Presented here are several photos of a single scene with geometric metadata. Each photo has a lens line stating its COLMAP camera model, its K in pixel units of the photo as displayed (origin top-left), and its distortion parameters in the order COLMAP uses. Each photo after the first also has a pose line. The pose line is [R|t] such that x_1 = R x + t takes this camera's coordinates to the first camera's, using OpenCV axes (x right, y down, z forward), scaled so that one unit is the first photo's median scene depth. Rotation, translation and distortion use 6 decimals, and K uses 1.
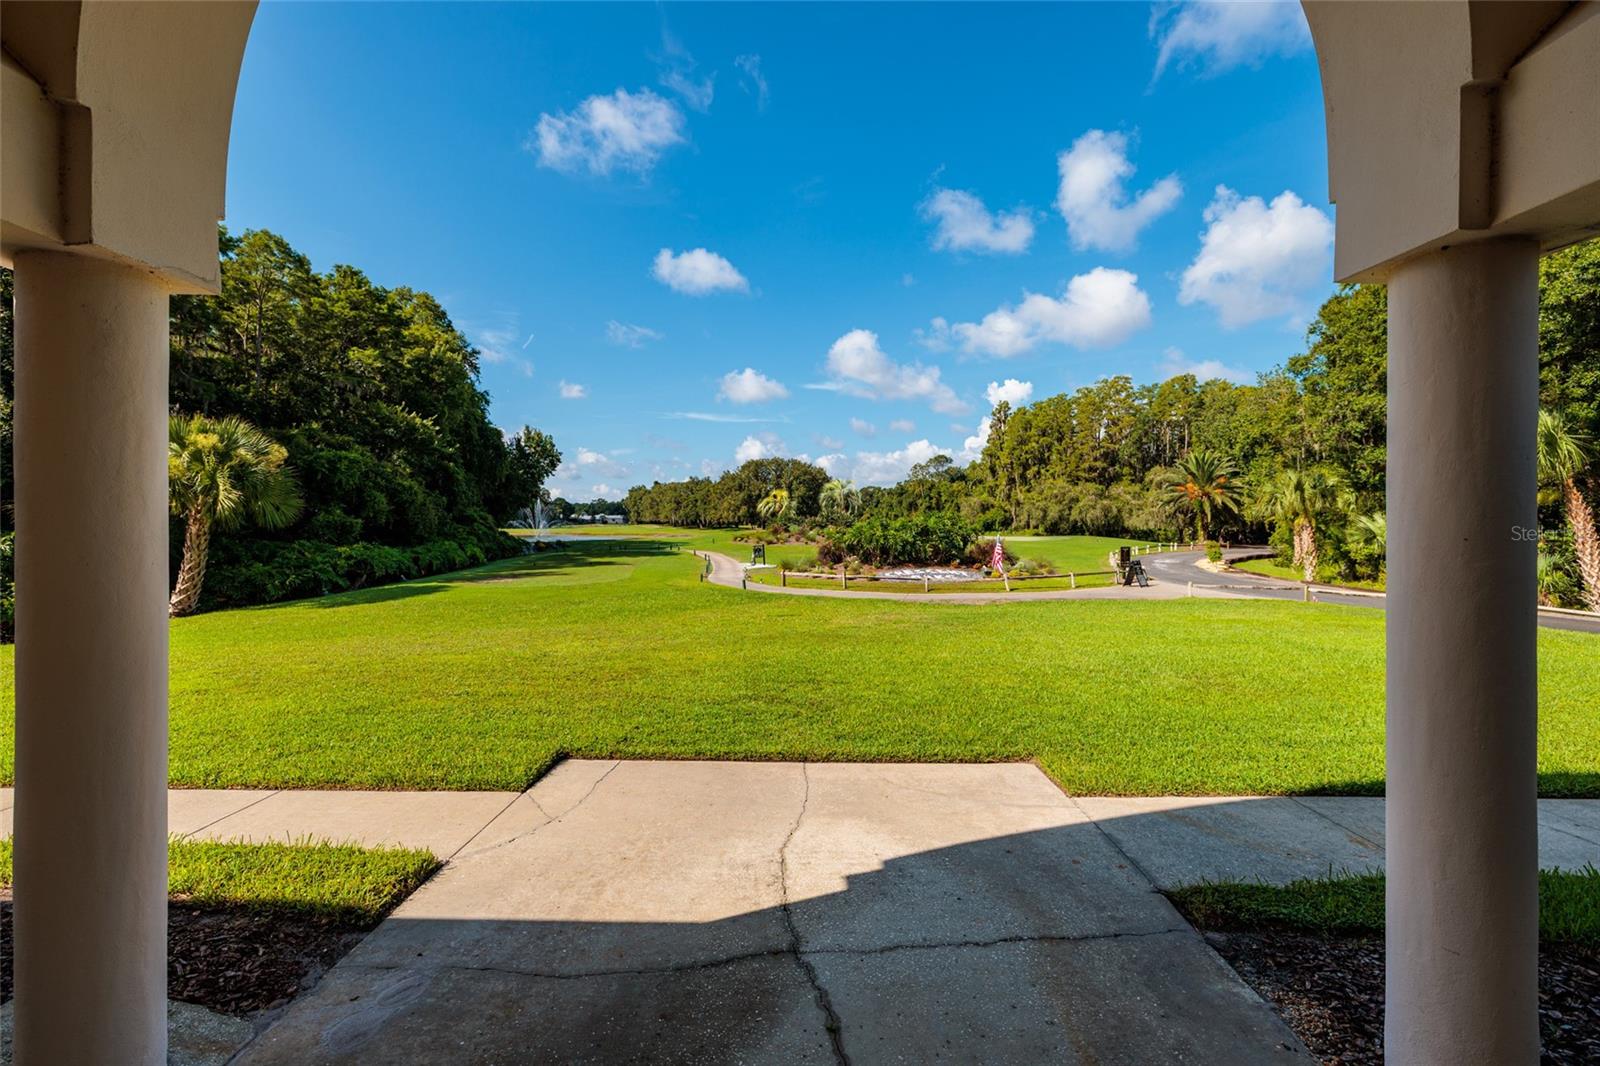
lens RADIAL K [[687.2, 0, 800.2], [0, 687.2, 530.6], [0, 0, 1]] dist [0.005420, 0.000294]
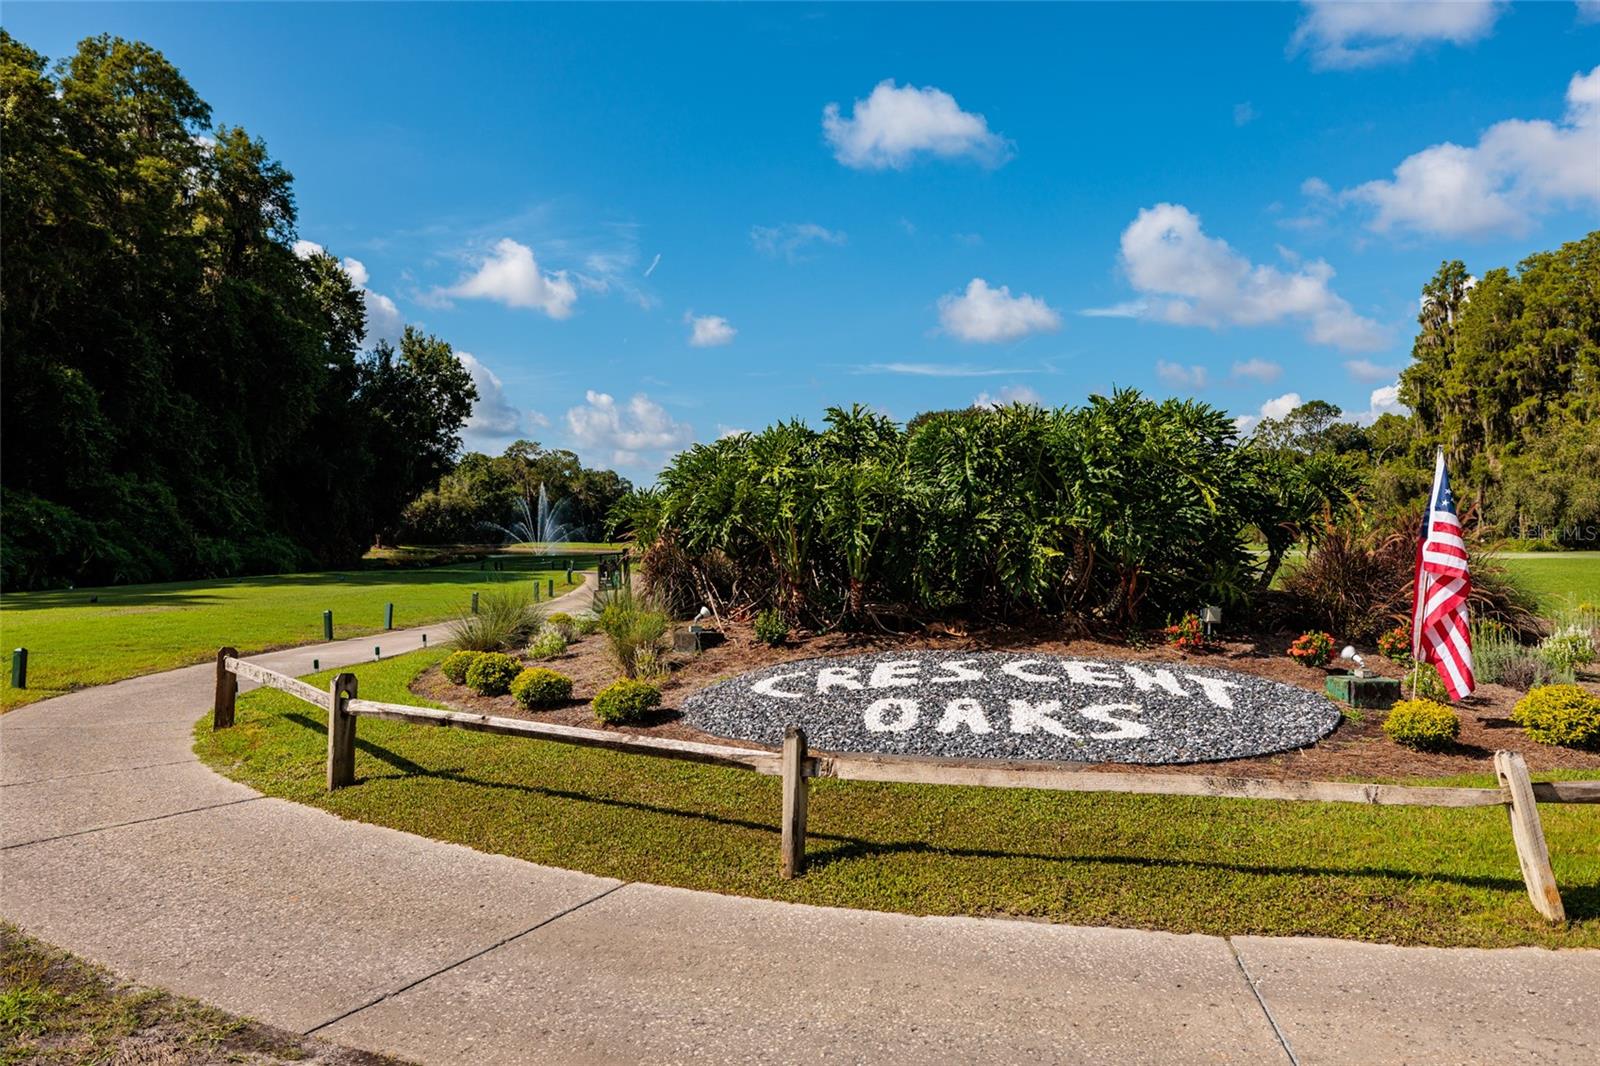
lens RADIAL K [[1097.9, 0, 798.9], [0, 1097.9, 542.7], [0, 0, 1]] dist [-0.012240, -0.006264]
pose [[0.969237, 0.002082, -0.246122, 0.031327], [-0.004037, 0.999964, -0.007436, 0.004275], [0.246098, 0.008200, 0.969210, 0.111831]]
